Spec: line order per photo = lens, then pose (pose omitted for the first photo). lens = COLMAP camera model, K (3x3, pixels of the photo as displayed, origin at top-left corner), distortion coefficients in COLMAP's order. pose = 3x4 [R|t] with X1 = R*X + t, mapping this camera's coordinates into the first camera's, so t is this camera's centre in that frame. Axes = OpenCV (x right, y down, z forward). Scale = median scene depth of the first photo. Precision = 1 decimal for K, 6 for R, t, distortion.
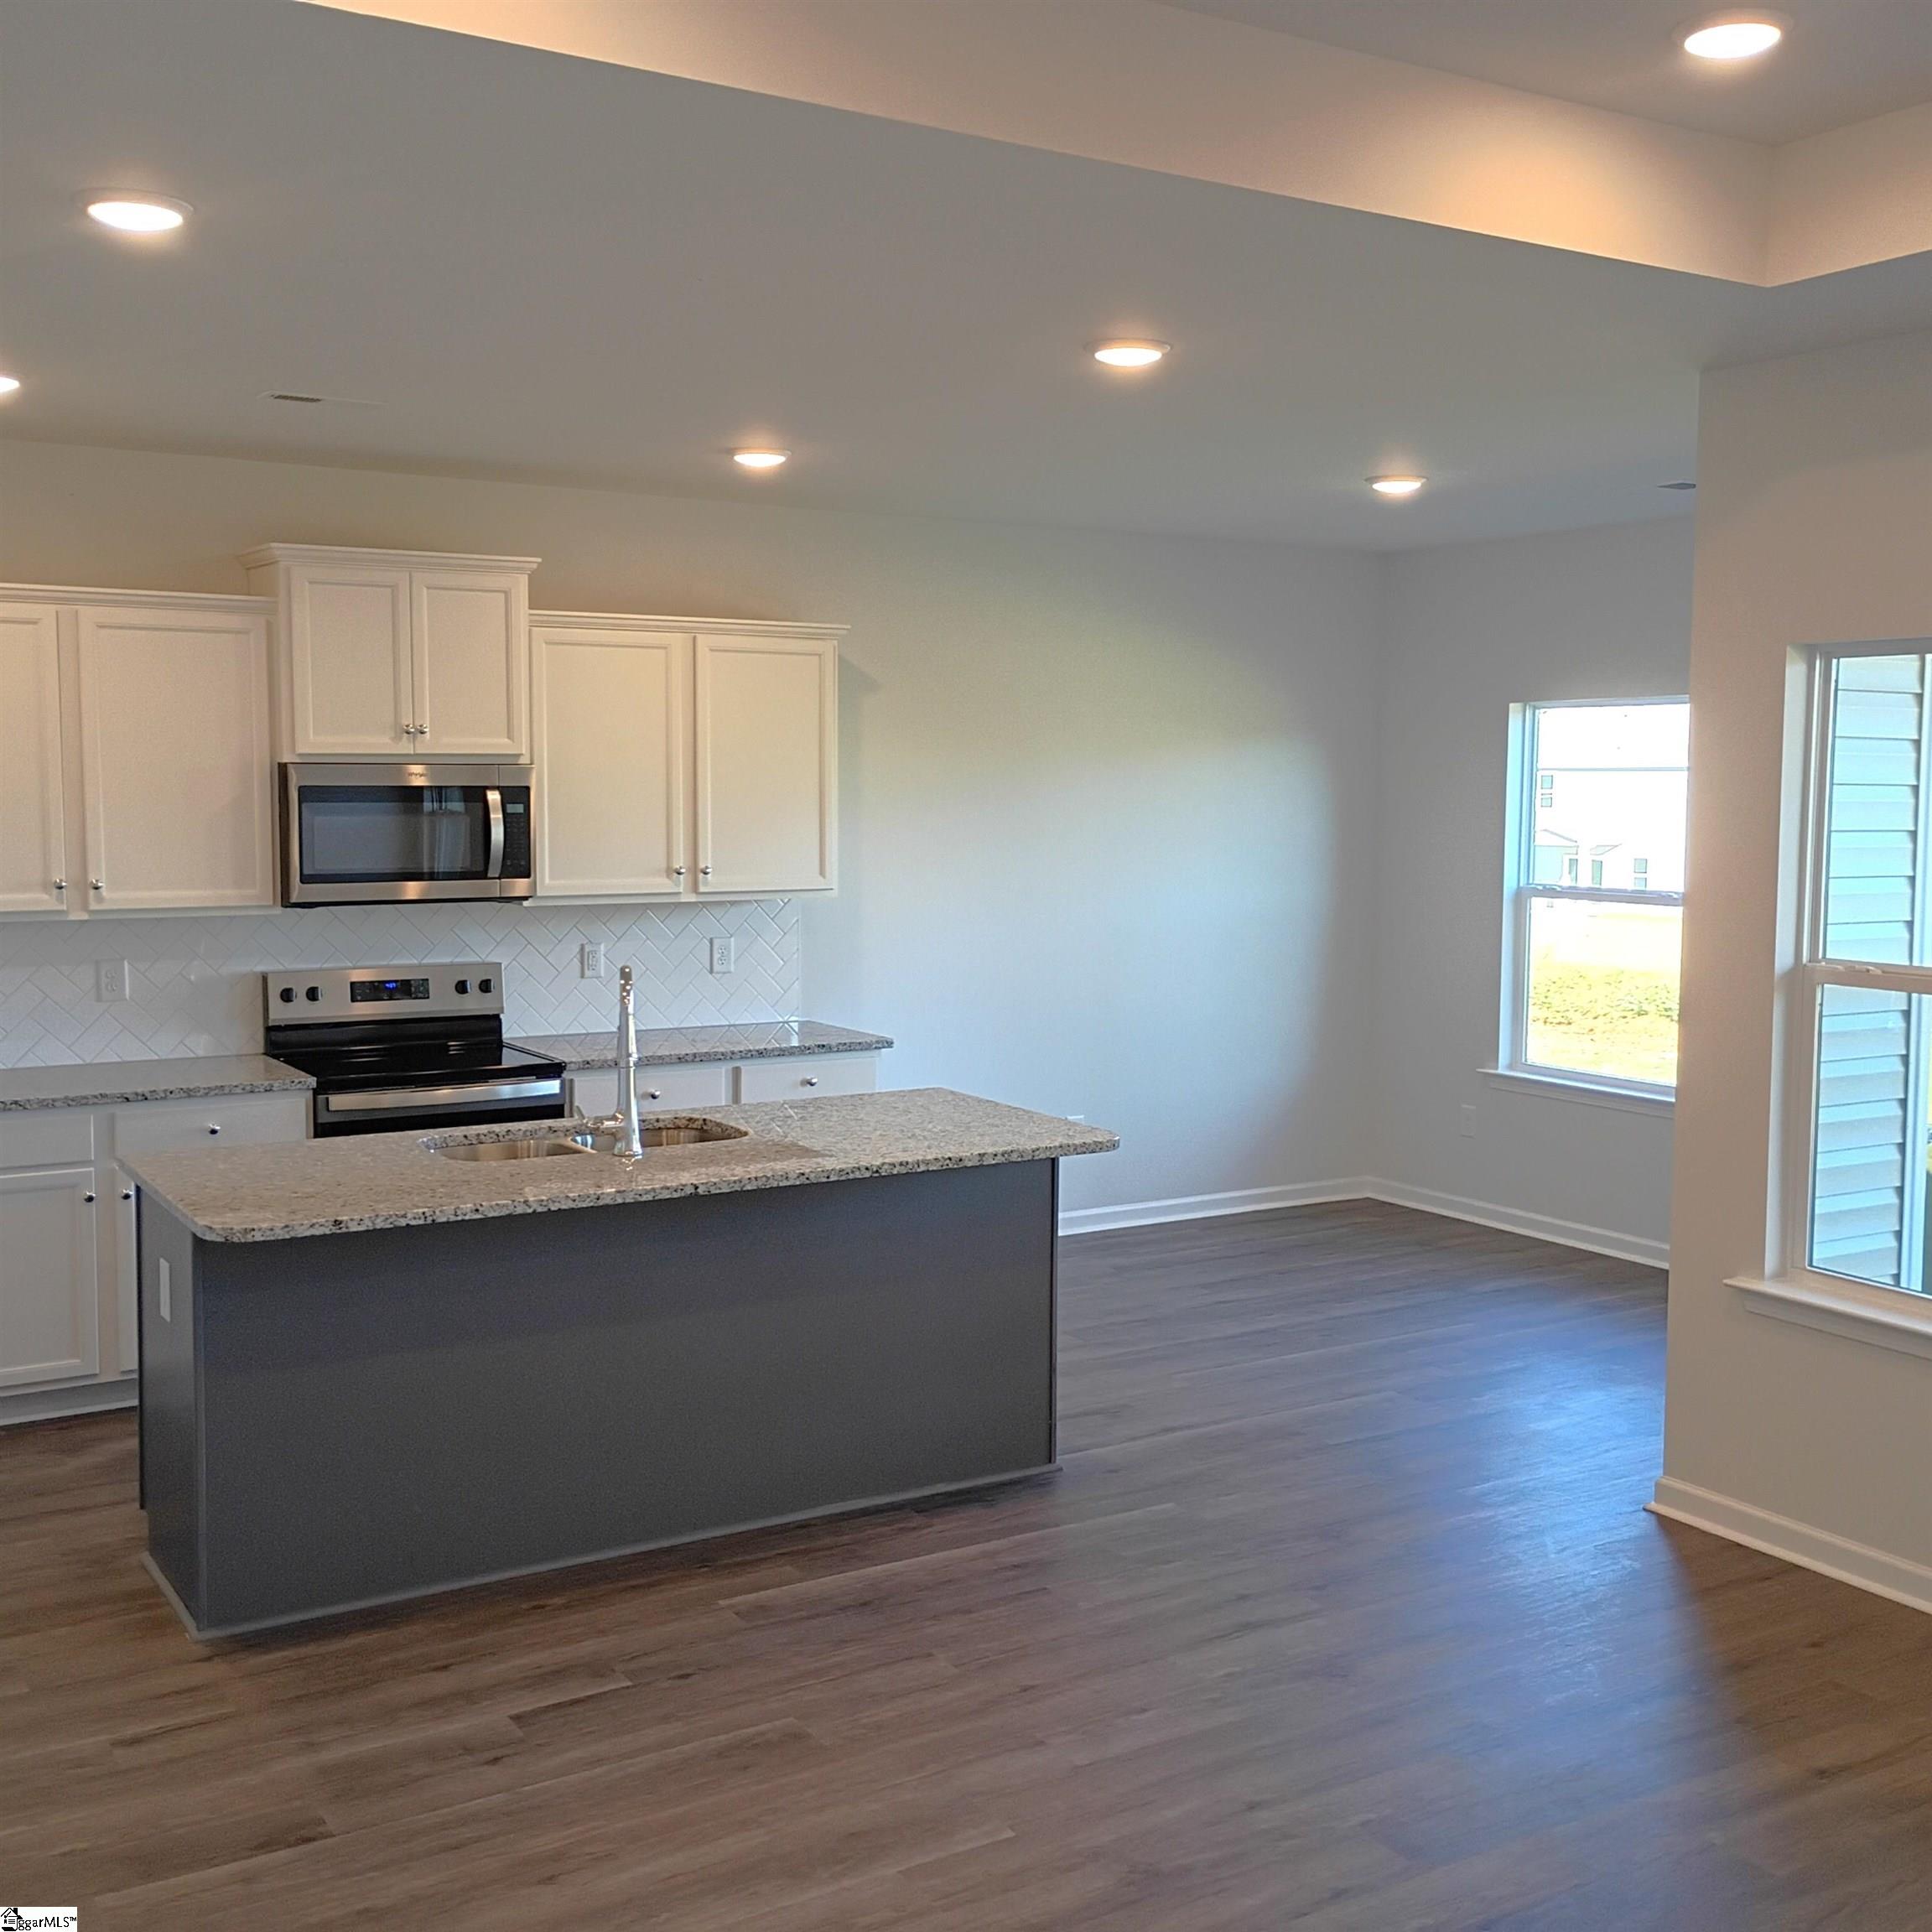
lens RADIAL K [[2148.5, 0, 970.8], [0, 2148.5, 967.7], [0, 0, 1]] dist [0.034917, 0.000000]
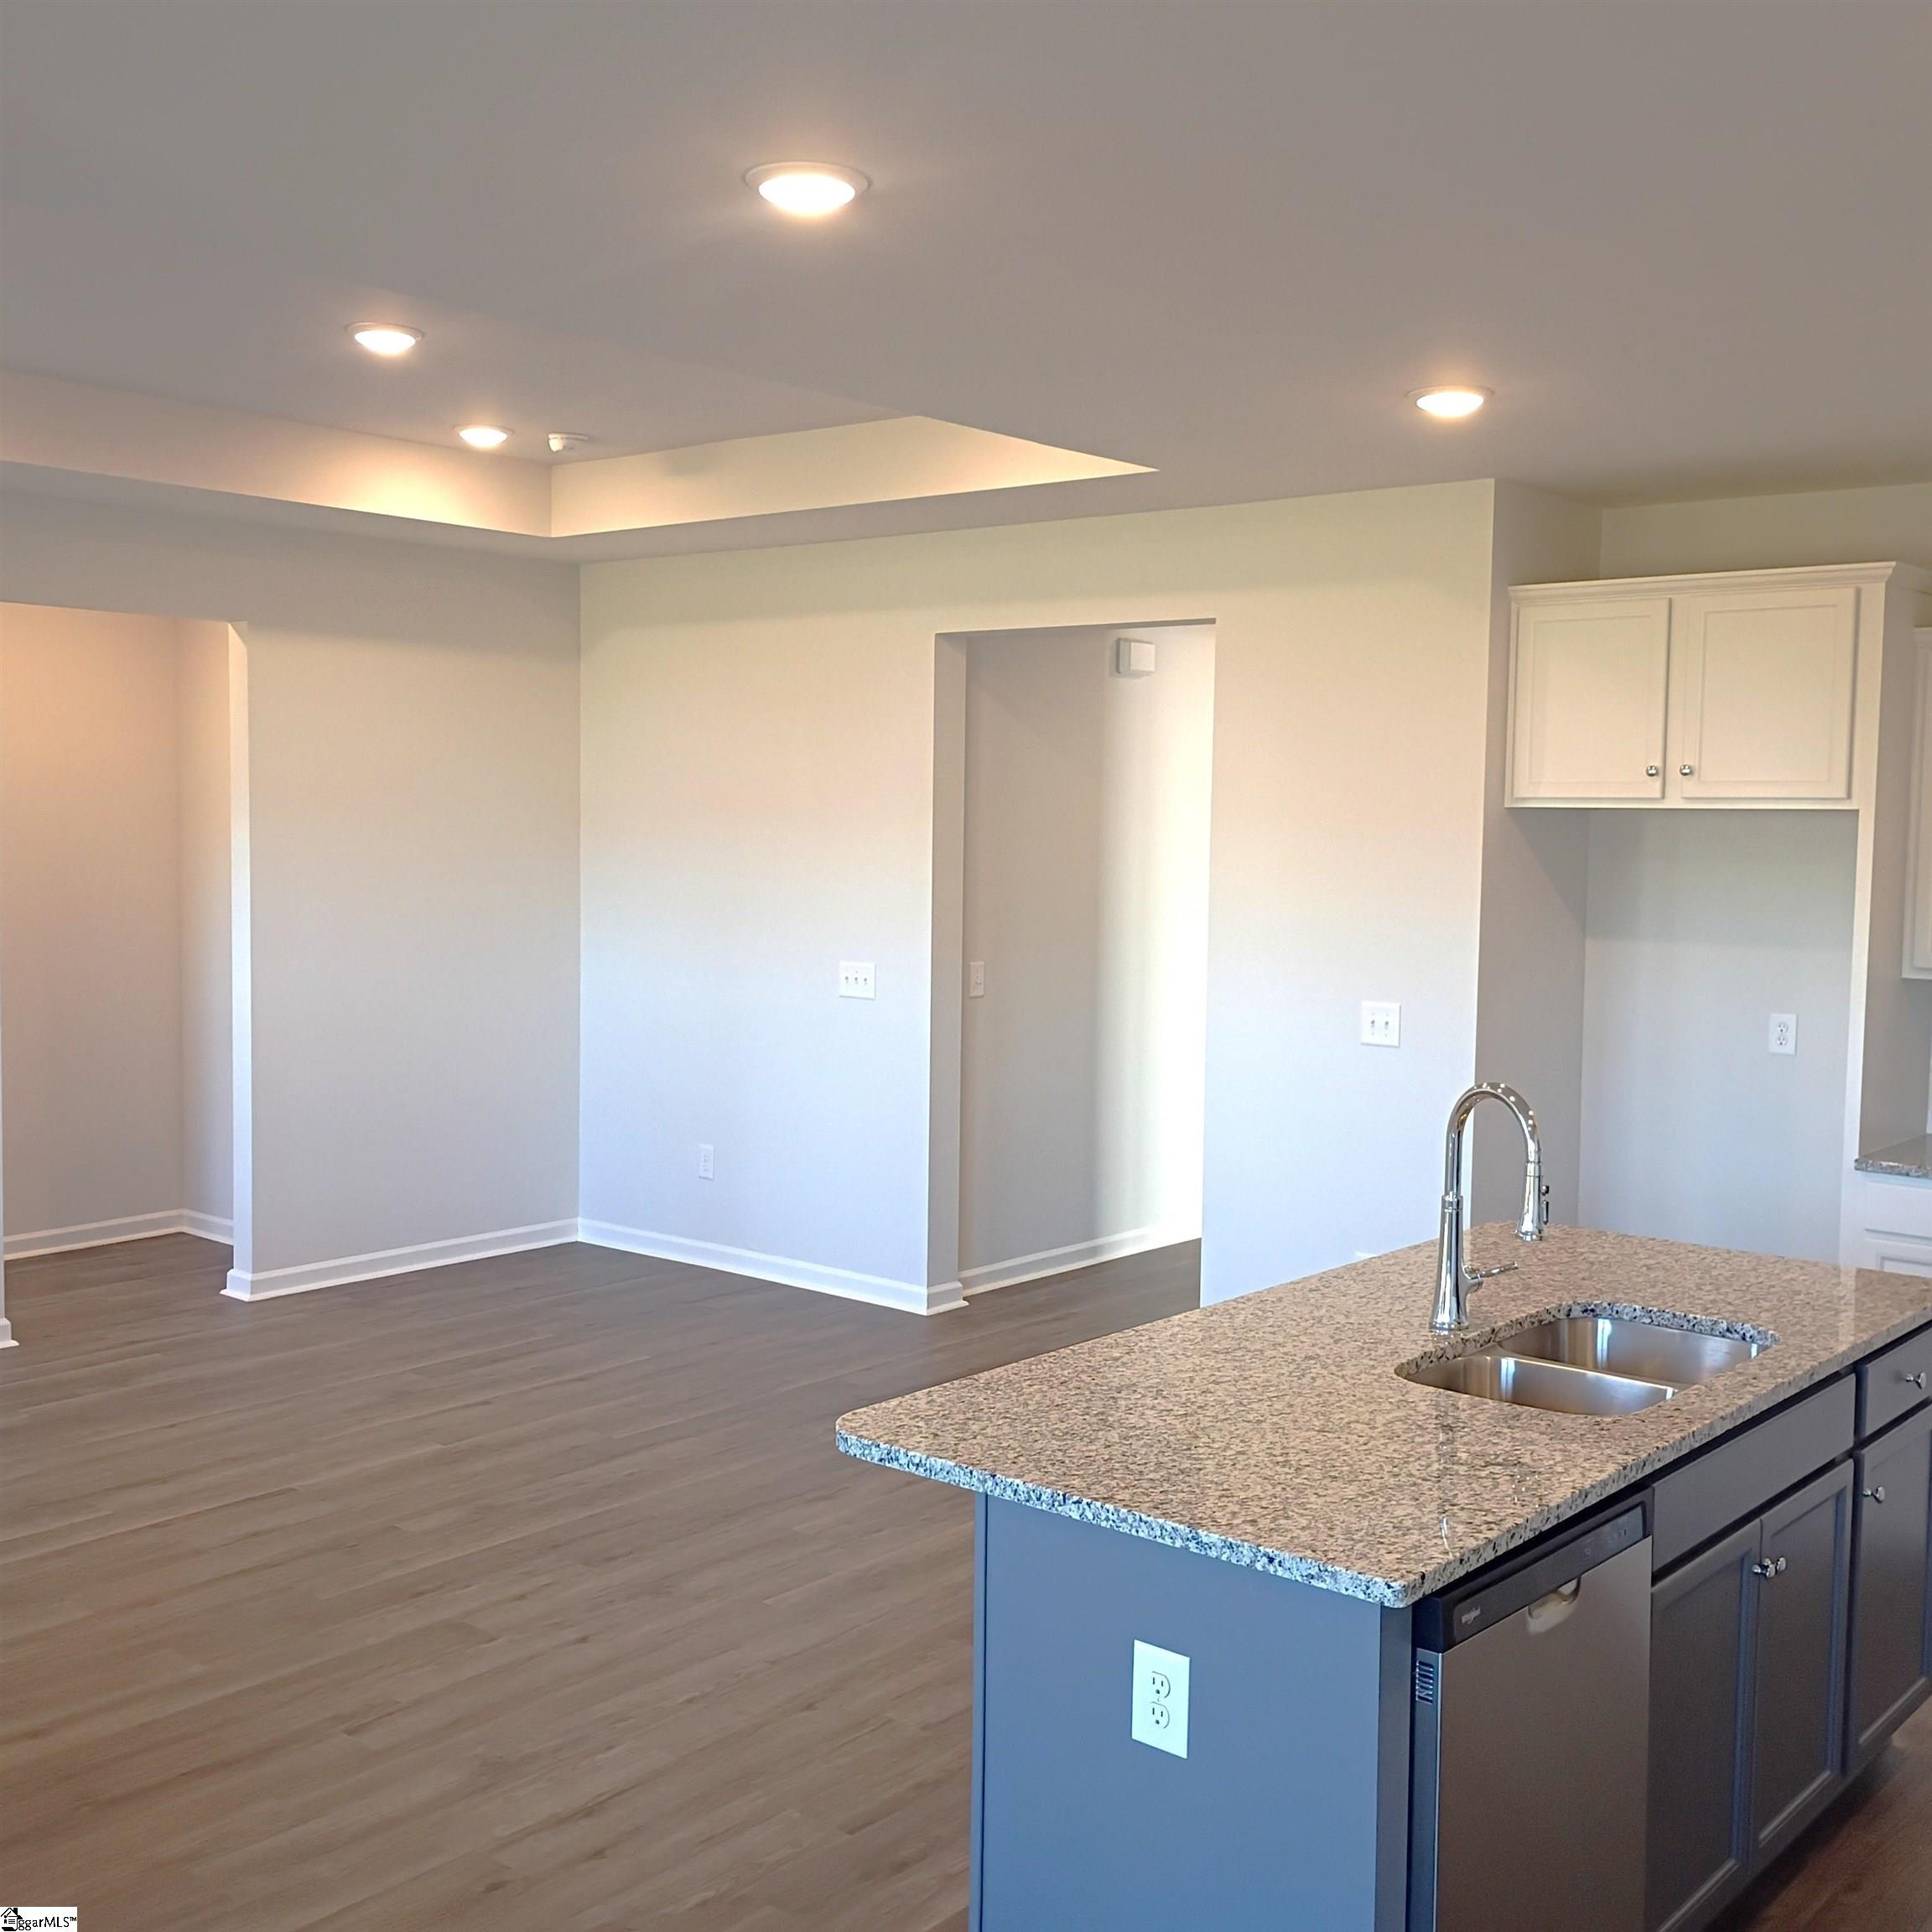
lens RADIAL K [[2129.2, 0, 966.3], [0, 2129.2, 965.3], [0, 0, 1]] dist [0.038665, 0.000000]
pose [[-0.951465, 0.000718, -0.307758, 0.220905], [-0.048639, 0.987079, 0.152675, -0.137715], [0.303891, 0.160234, -0.939136, 1.596705]]
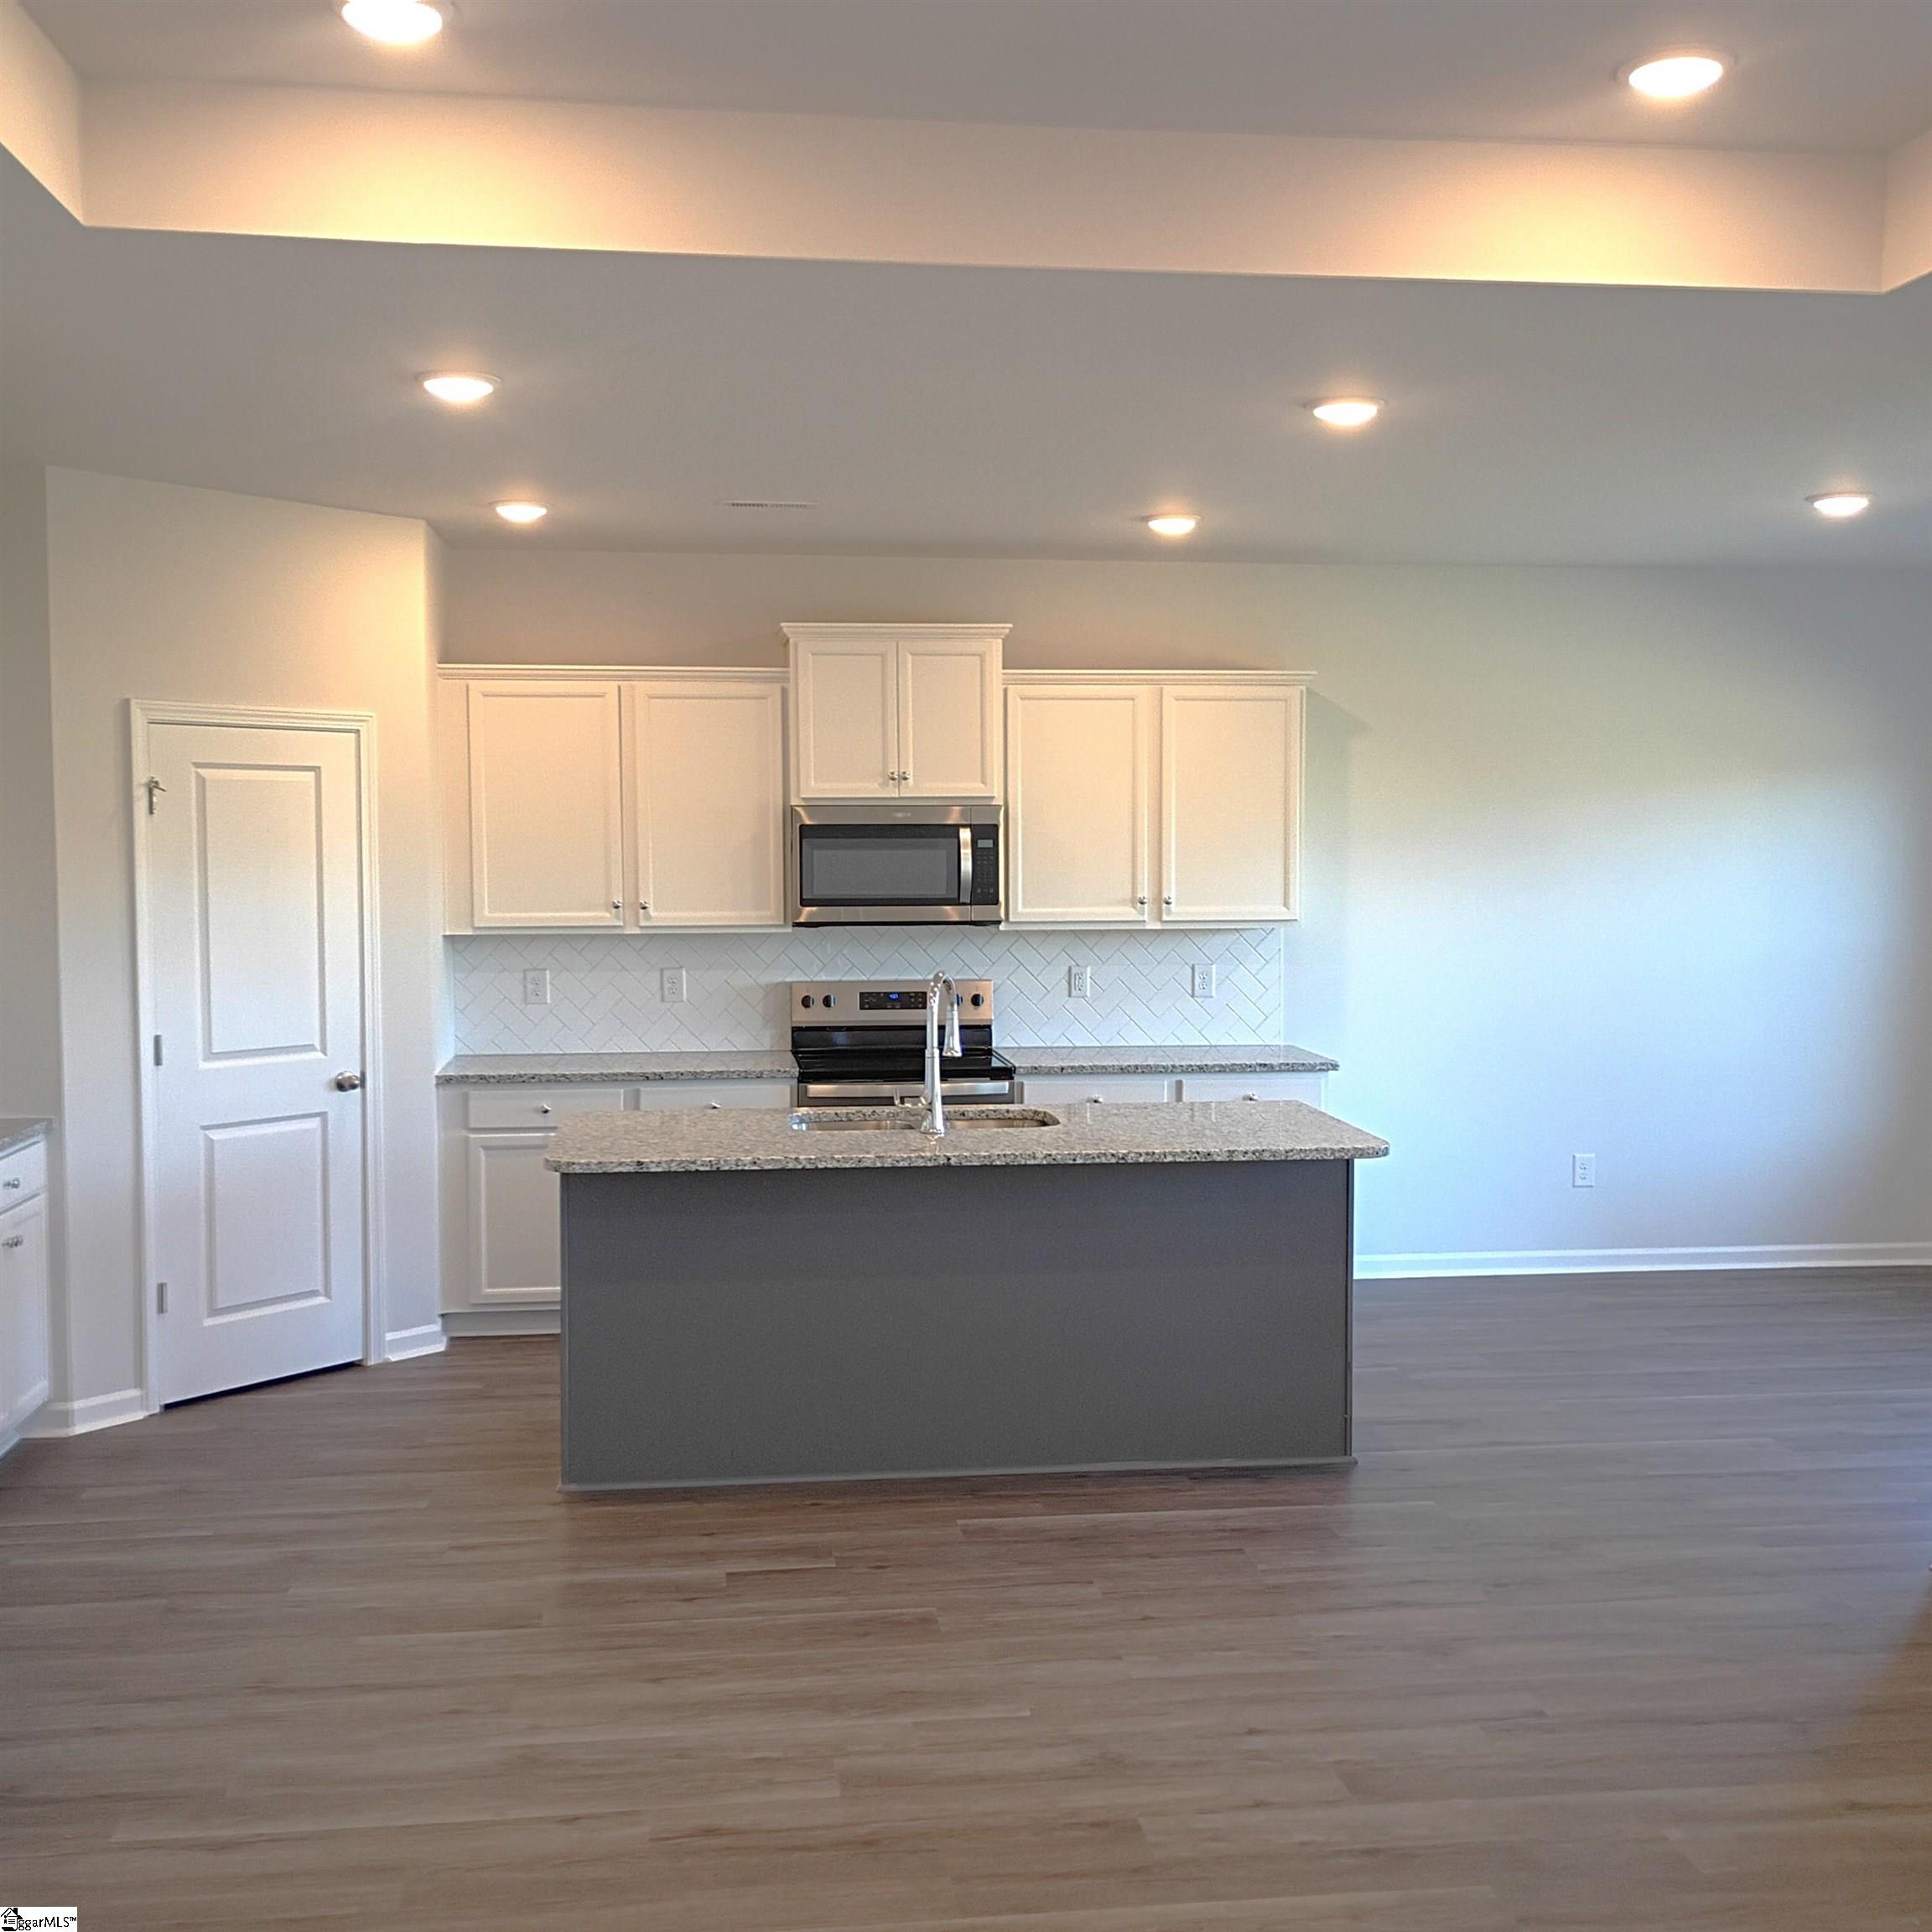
lens RADIAL K [[2148.5, 0, 961.9], [0, 2148.5, 966.3], [0, 0, 1]] dist [0.034917, 0.000000]
pose [[0.909554, 0.019853, -0.415111, 0.330250], [-0.031553, 0.999274, -0.021344, 0.020748], [0.414386, 0.032511, 0.909521, -0.052461]]
